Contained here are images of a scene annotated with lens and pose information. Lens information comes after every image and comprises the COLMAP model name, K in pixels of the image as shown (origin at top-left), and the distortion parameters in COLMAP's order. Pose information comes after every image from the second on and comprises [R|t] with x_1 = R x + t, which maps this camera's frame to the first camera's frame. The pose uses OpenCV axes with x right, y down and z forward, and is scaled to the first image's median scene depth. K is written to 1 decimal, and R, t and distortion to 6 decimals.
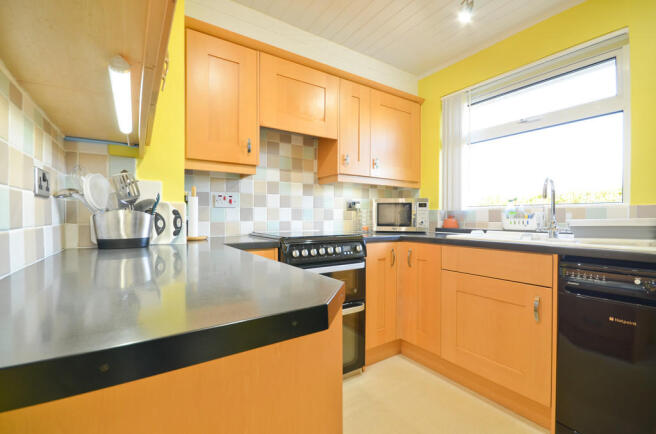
lens RADIAL K [[292.4, 0, 328.2], [0, 292.4, 218.7], [0, 0, 1]] dist [0.014029, 0.000357]
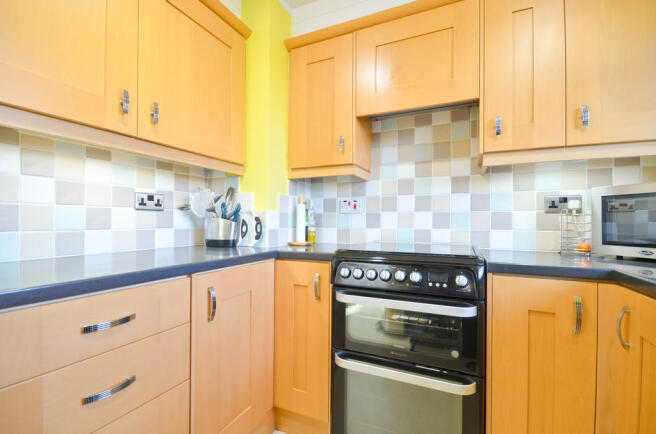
lens RADIAL K [[292.4, 0, 329.3], [0, 292.4, 219.4], [0, 0, 1]] dist [0.014029, 0.000357]
pose [[0.534442, -0.003242, -0.845199, 0.398439], [-0.009624, 0.999904, -0.009921, -0.008000], [0.845151, 0.013437, 0.534359, 0.428419]]
